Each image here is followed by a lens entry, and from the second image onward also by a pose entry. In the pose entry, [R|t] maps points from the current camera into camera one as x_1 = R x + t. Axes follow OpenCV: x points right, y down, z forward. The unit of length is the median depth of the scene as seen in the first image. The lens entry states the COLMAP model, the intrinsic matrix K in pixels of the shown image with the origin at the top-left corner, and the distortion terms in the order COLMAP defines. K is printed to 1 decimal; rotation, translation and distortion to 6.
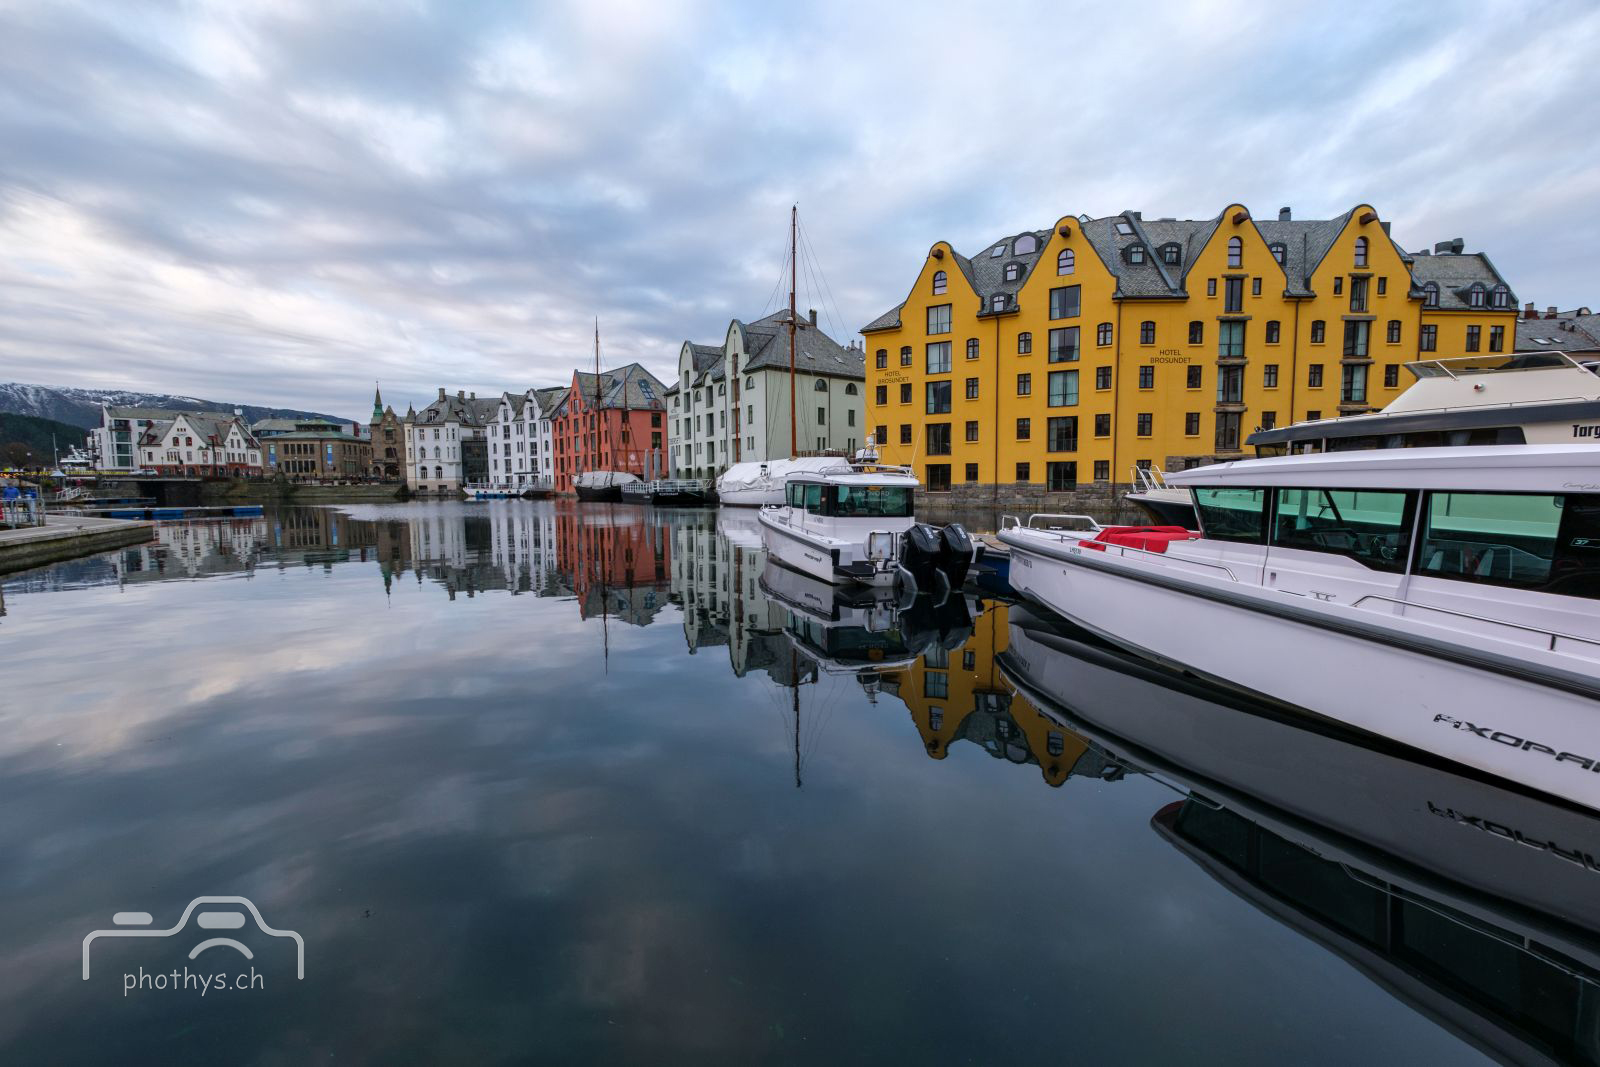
lens RADIAL K [[758.5, 0, 804.6], [0, 758.5, 543.3], [0, 0, 1]] dist [0.001560, -0.000202]
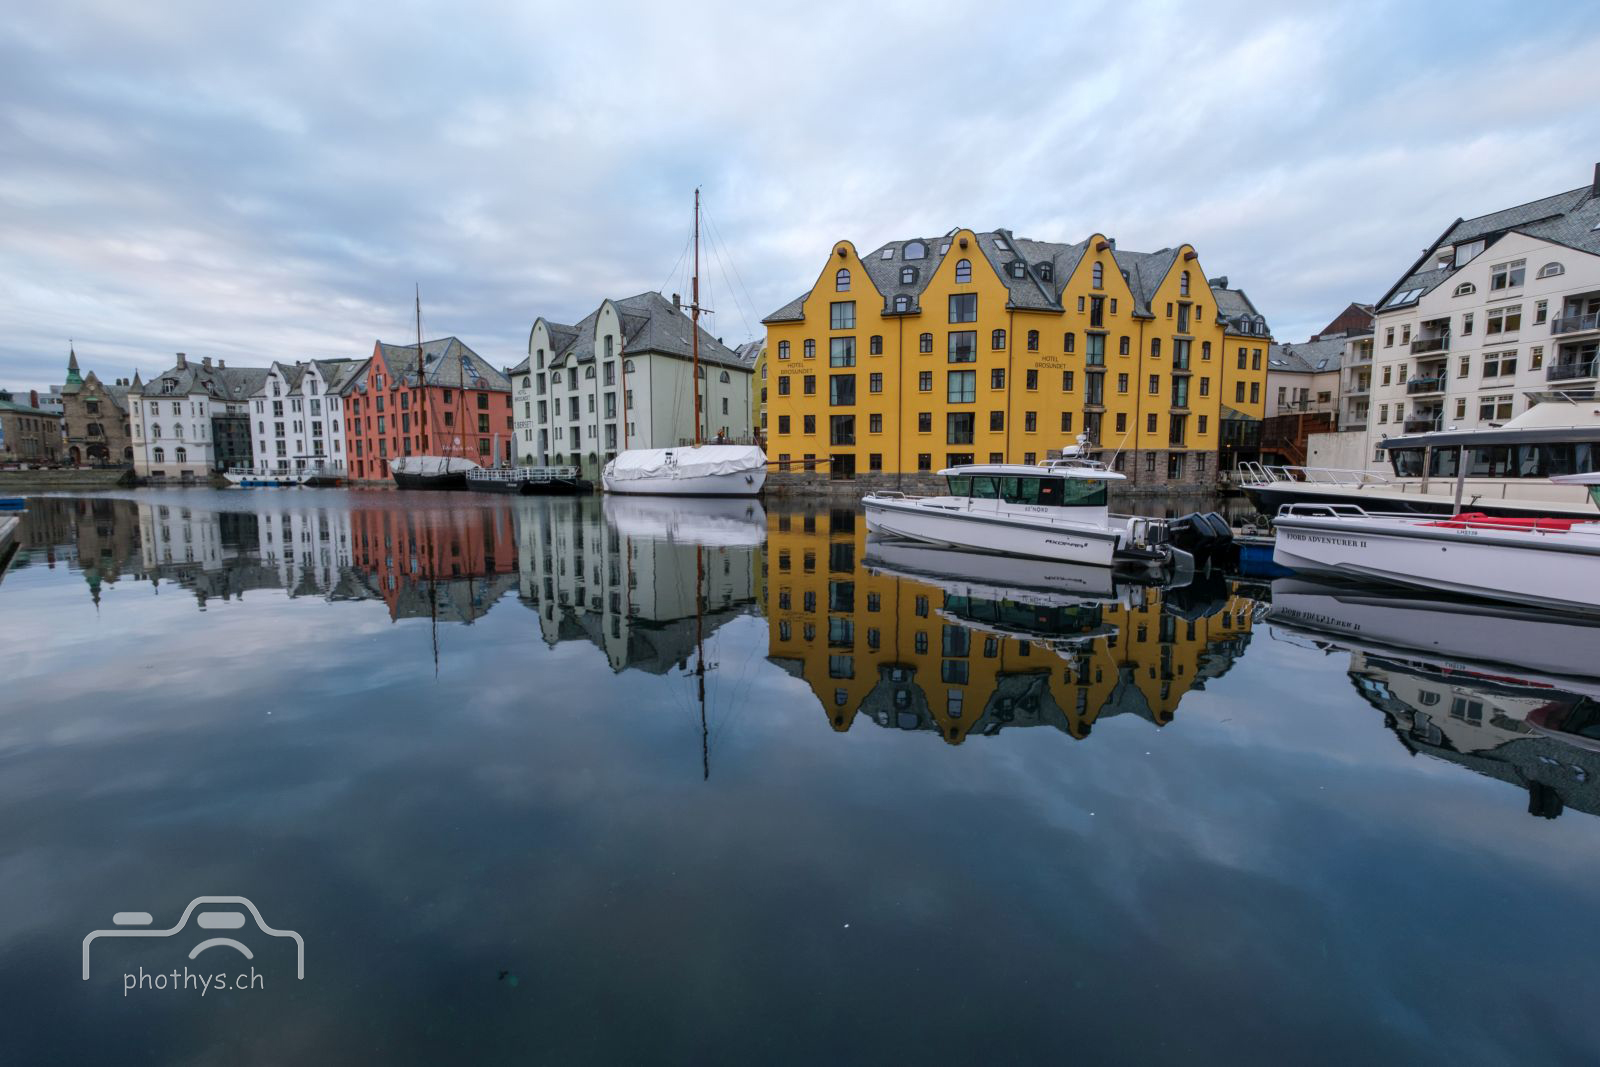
lens RADIAL K [[757.6, 0, 811.3], [0, 757.6, 541.4], [0, 0, 1]] dist [0.000275, 0.000098]
pose [[0.955508, -0.022496, 0.294107, -0.176993], [0.018116, 0.999681, 0.017610, -0.002921], [-0.294409, -0.011499, 0.955610, 0.011698]]
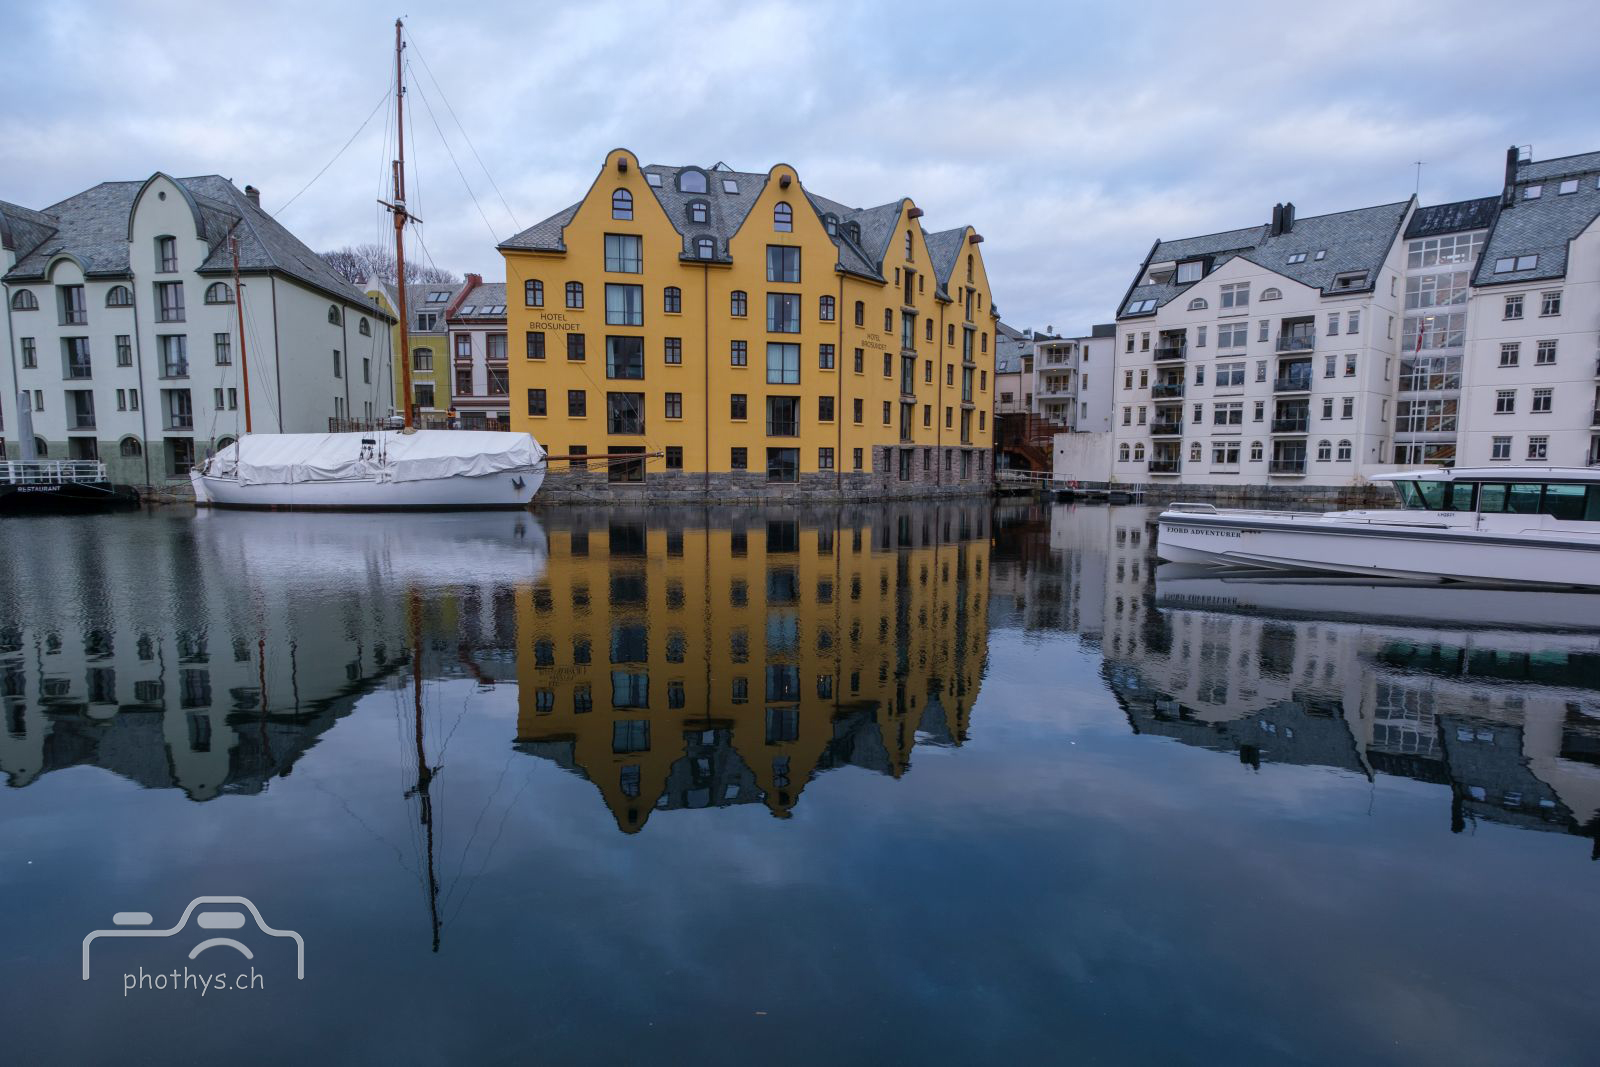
lens RADIAL K [[865.0, 0, 800.2], [0, 865.0, 552.5], [0, 0, 1]] dist [-0.000342, 0.002029]
pose [[0.655799, -0.066759, 0.751978, -0.369686], [0.052573, 0.997703, 0.042725, -0.026459], [-0.753103, 0.011515, 0.657802, 0.305452]]
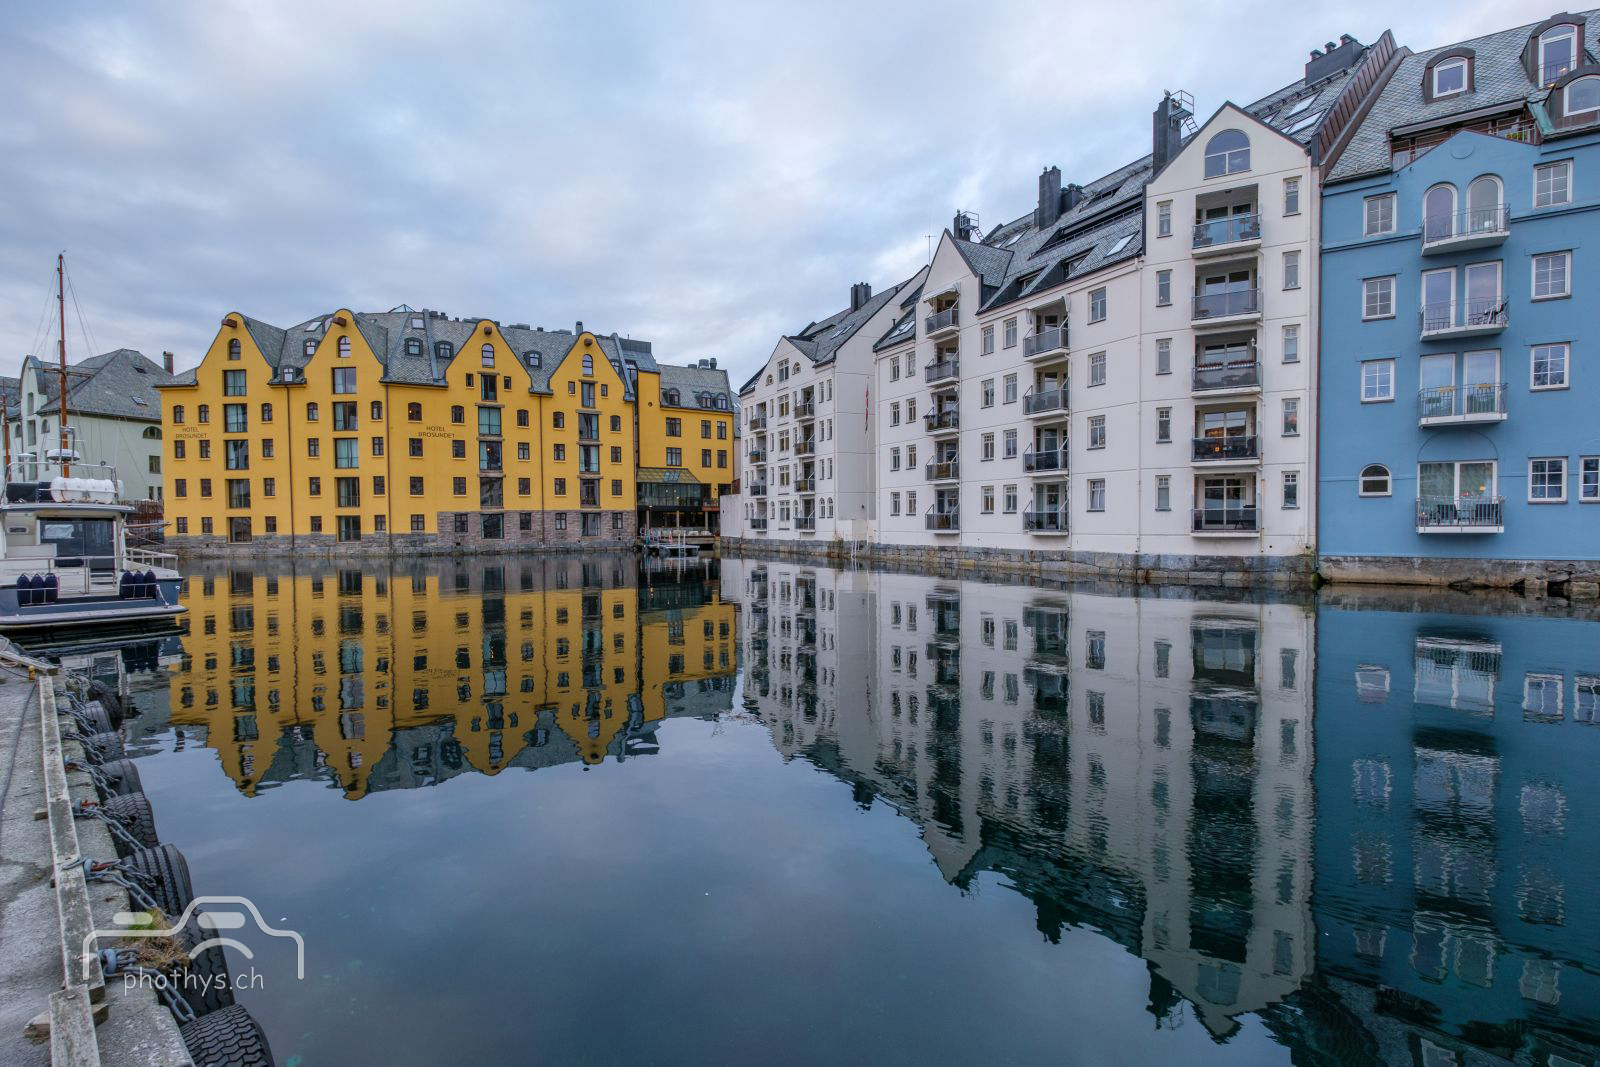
lens RADIAL K [[757.6, 0, 811.3], [0, 757.6, 541.4], [0, 0, 1]] dist [0.000275, 0.000098]
pose [[0.859581, -0.016221, 0.510741, 0.325288], [0.046246, 0.997864, -0.046140, 0.016575], [-0.508902, 0.063281, 0.858495, -0.322143]]
